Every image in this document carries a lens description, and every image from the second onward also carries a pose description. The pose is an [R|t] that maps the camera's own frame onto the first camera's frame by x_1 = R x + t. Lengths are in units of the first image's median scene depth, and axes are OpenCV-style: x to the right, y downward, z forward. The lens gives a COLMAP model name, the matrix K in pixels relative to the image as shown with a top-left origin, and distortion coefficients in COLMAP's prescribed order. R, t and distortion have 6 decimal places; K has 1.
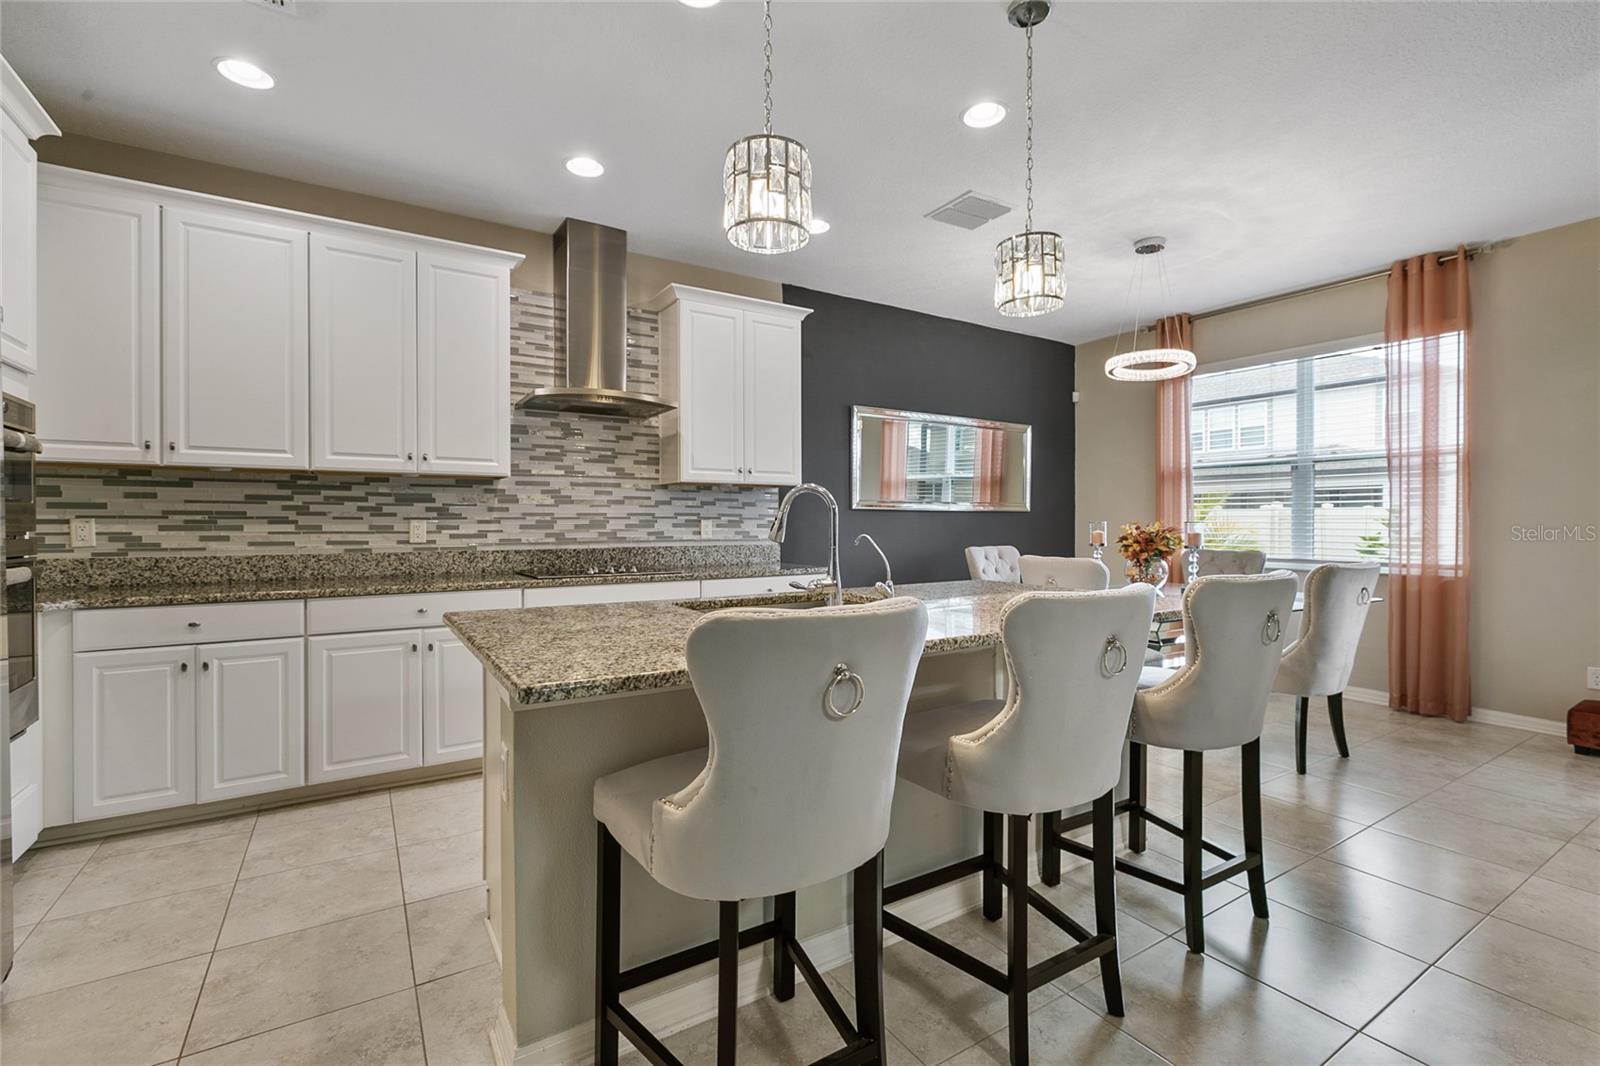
lens RADIAL K [[717.0, 0, 787.5], [0, 717.0, 529.2], [0, 0, 1]] dist [0.005052, -0.001135]
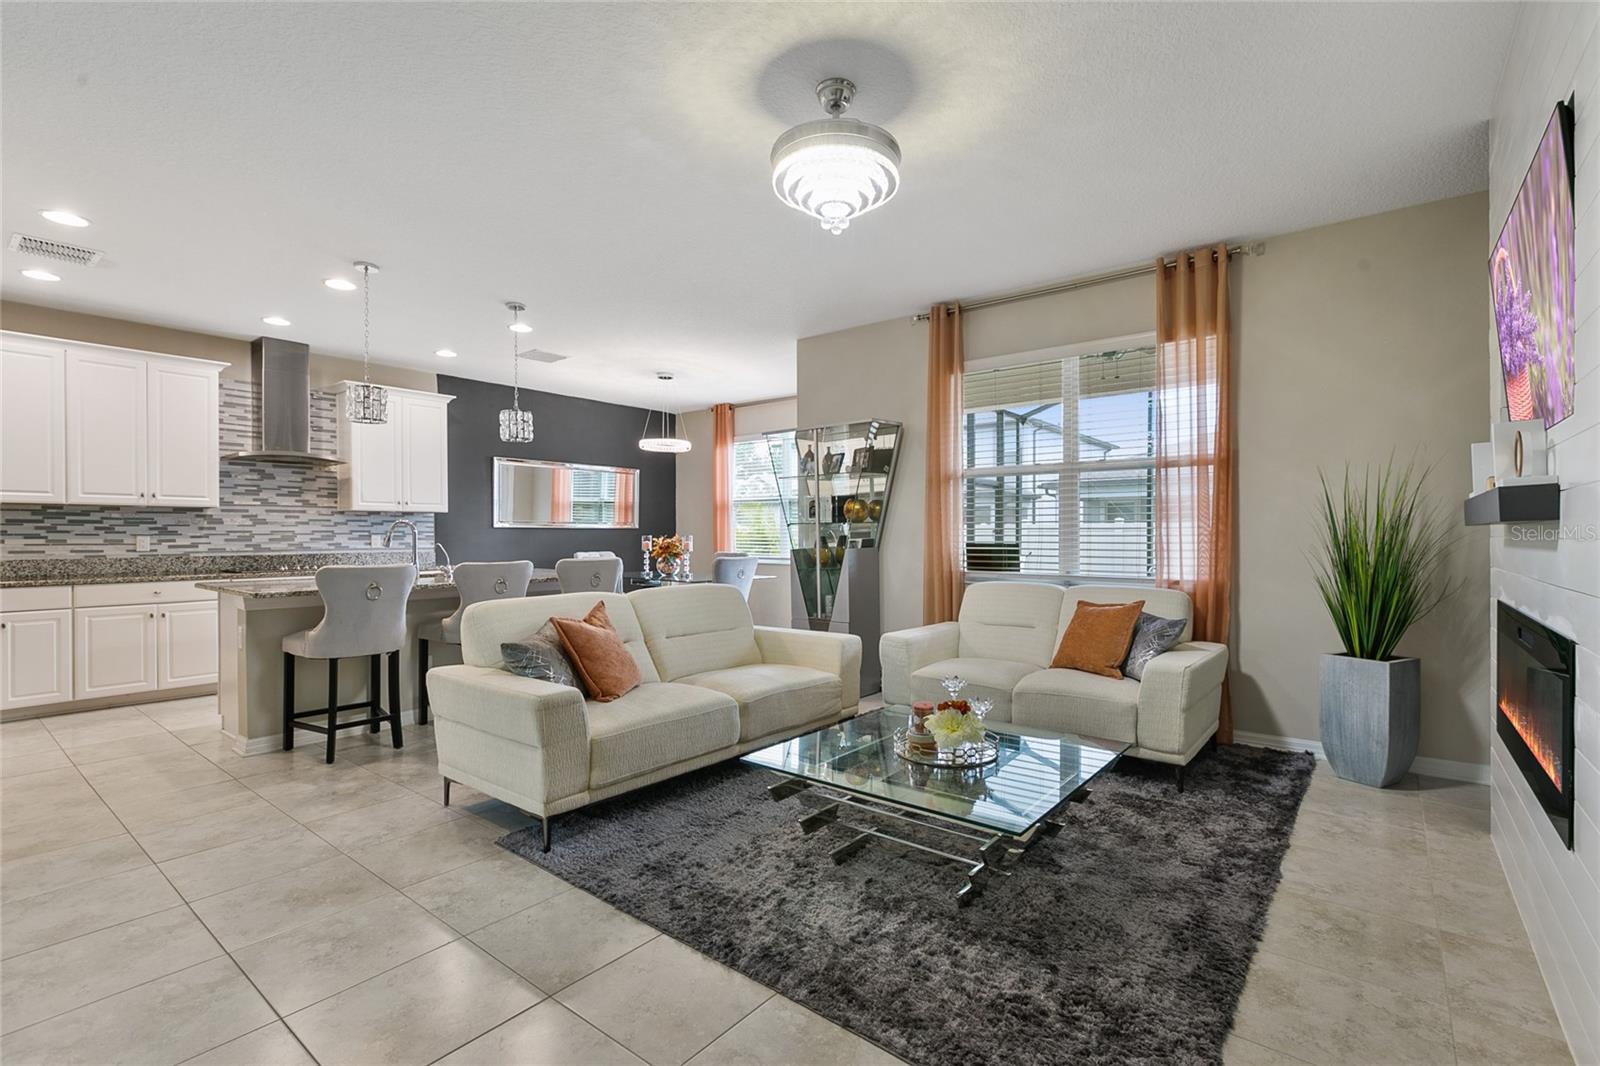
lens RADIAL K [[717.0, 0, 792.6], [0, 717.0, 538.2], [0, 0, 1]] dist [0.005052, -0.001135]
pose [[0.939979, -0.002671, 0.341221, 0.214995], [0.003898, 0.999988, -0.002909, 0.001496], [-0.341209, 0.004064, 0.939979, -0.769673]]
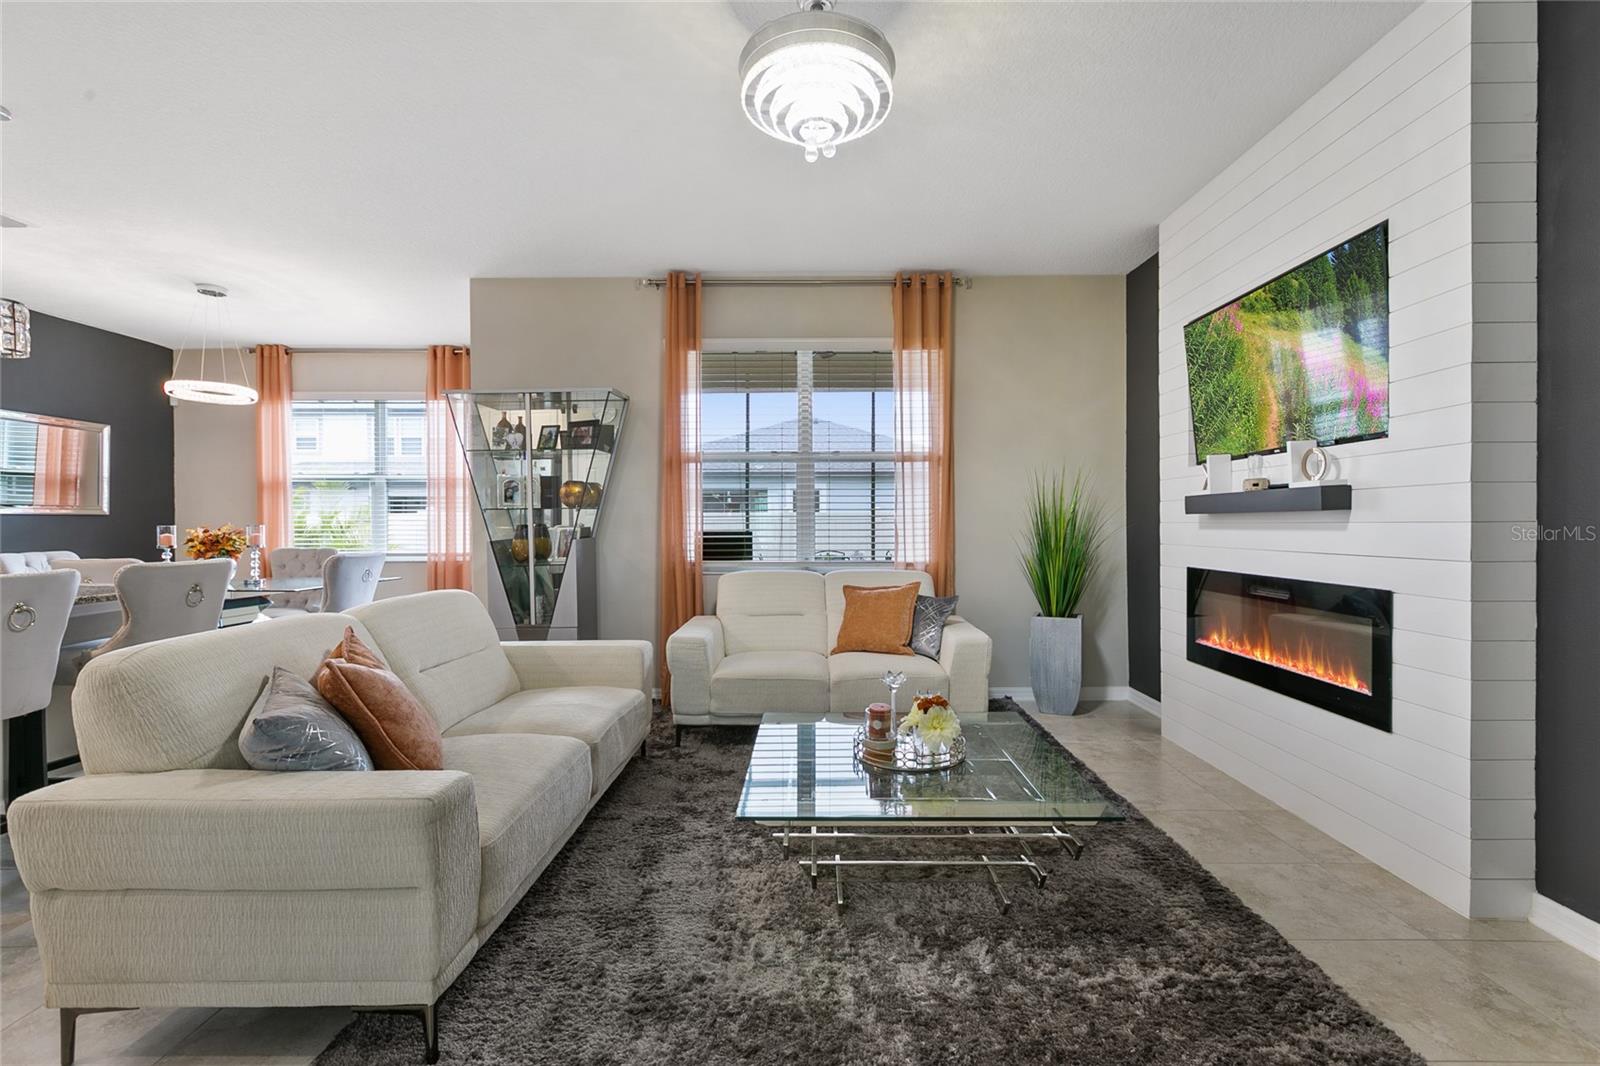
lens RADIAL K [[717.0, 0, 798.0], [0, 717.0, 526.4], [0, 0, 1]] dist [0.005052, -0.001135]
pose [[0.527955, -0.005220, 0.849256, 0.010557], [0.010539, 0.999944, -0.000406, 0.001265], [-0.849207, 0.009164, 0.527981, -0.456559]]
